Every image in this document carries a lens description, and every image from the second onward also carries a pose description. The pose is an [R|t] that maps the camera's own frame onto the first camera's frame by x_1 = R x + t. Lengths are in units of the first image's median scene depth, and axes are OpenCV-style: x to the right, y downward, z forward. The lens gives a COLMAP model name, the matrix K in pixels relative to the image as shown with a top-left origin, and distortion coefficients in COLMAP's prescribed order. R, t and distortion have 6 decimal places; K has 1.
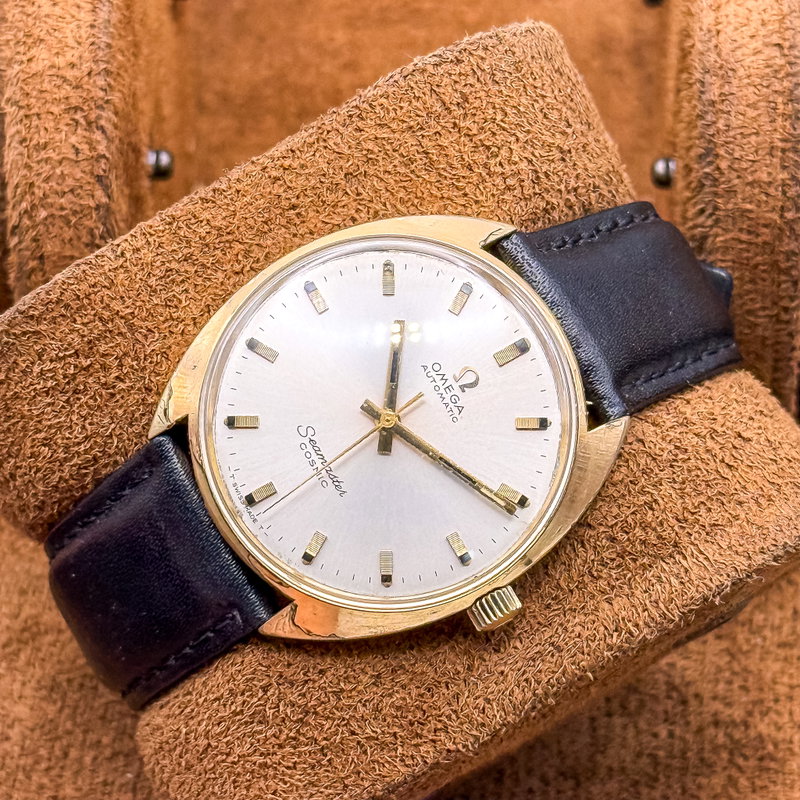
lens RADIAL K [[3125.3, 0, 398.6], [0, 3125.3, 415.4], [0, 0, 1]] dist [0.014033, 4.887228]
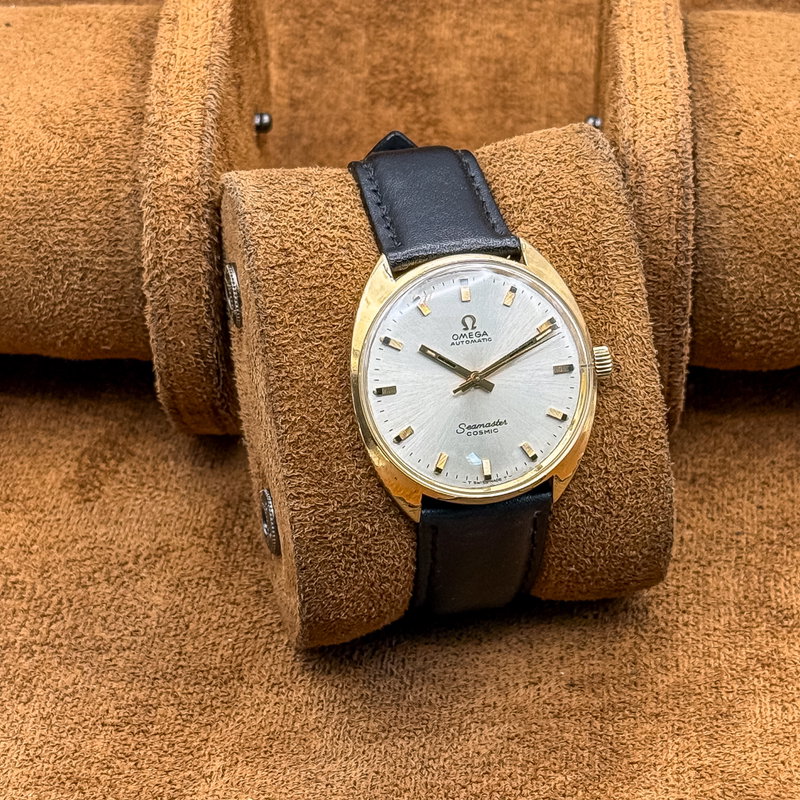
lens RADIAL K [[2416.1, 0, 400.0], [0, 2416.1, 400.0], [0, 0, 1]] dist [0.174334, 2.173391]
pose [[0.375088, -0.923215, 0.083564, -0.127557], [0.879437, 0.382900, 0.282804, -0.366820], [-0.293086, -0.032588, 0.955531, -0.160146]]
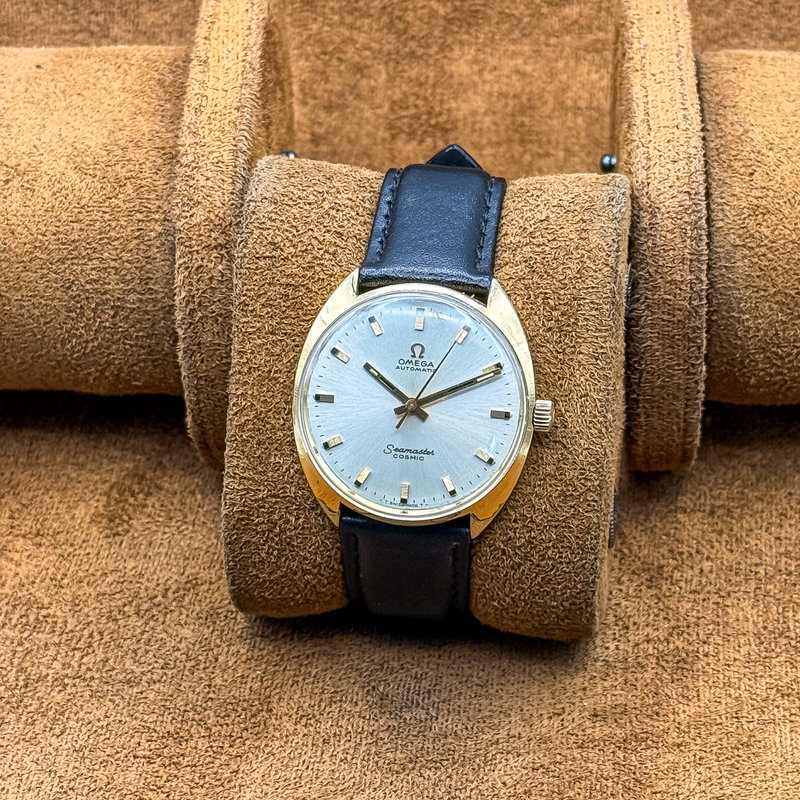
lens RADIAL K [[2416.1, 0, 400.0], [0, 2416.1, 400.0], [0, 0, 1]] dist [0.174334, 2.173391]
pose [[0.565876, -0.818812, -0.096594, 0.114869], [0.824452, 0.560831, 0.075805, -0.098595], [-0.007897, -0.122534, 0.992433, -0.251053]]
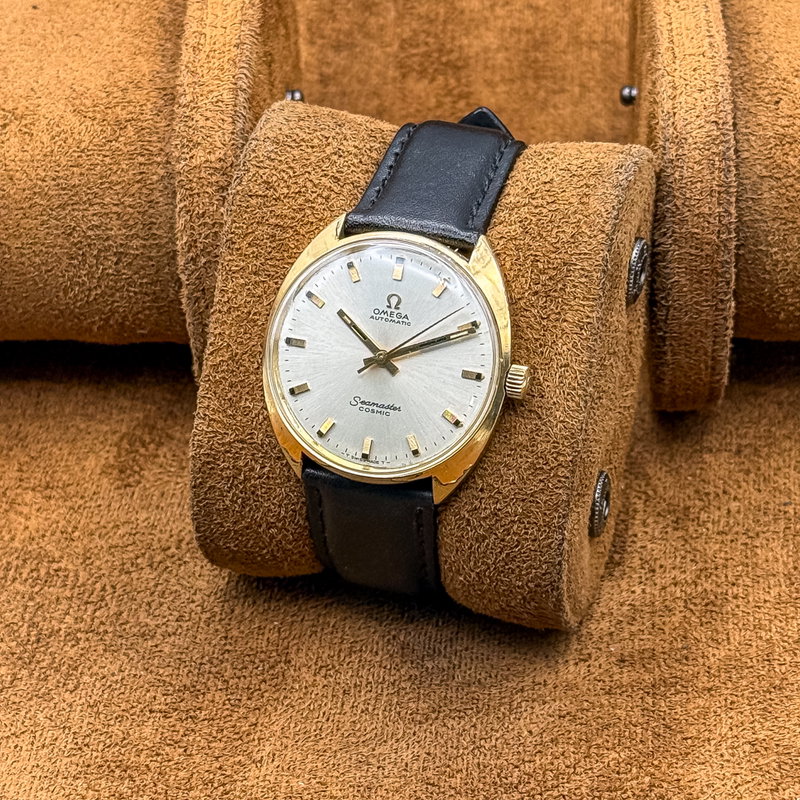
lens RADIAL K [[2416.1, 0, 400.0], [0, 2416.1, 400.0], [0, 0, 1]] dist [0.174334, 2.173391]
pose [[0.628064, -0.764578, -0.144763, 0.158204], [0.766798, 0.639765, -0.052171, 0.083825], [0.132504, -0.078237, 0.988090, -0.199053]]
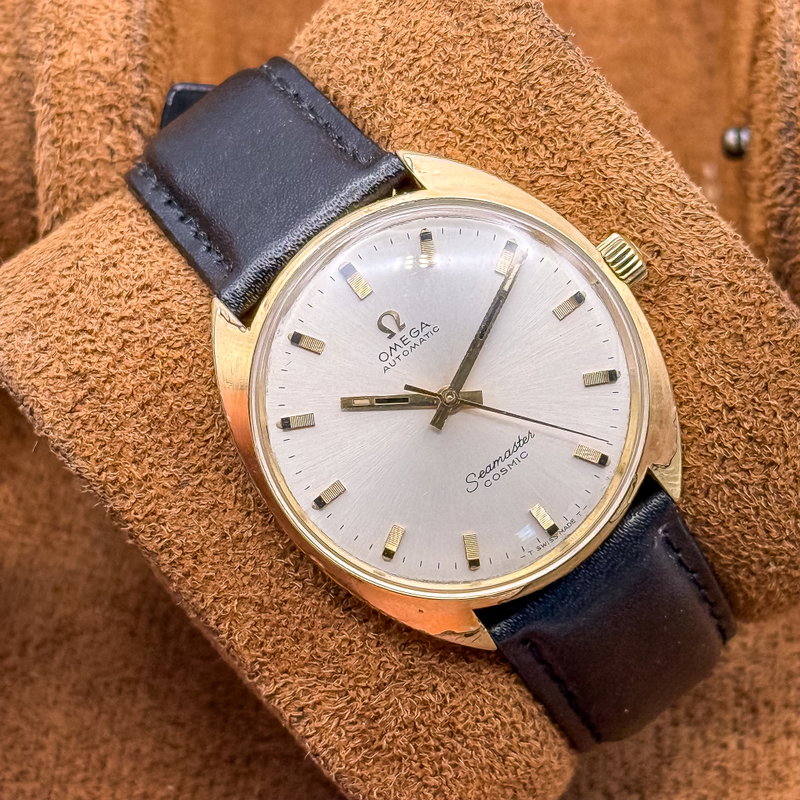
lens RADIAL K [[3125.3, 0, 398.6], [0, 3125.3, 415.4], [0, 0, 1]] dist [0.014033, 4.887228]
pose [[-0.151495, -0.988244, 0.020554, -0.024975], [0.975762, -0.146195, 0.162836, -0.163937], [-0.157916, 0.044724, 0.986439, 0.067510]]
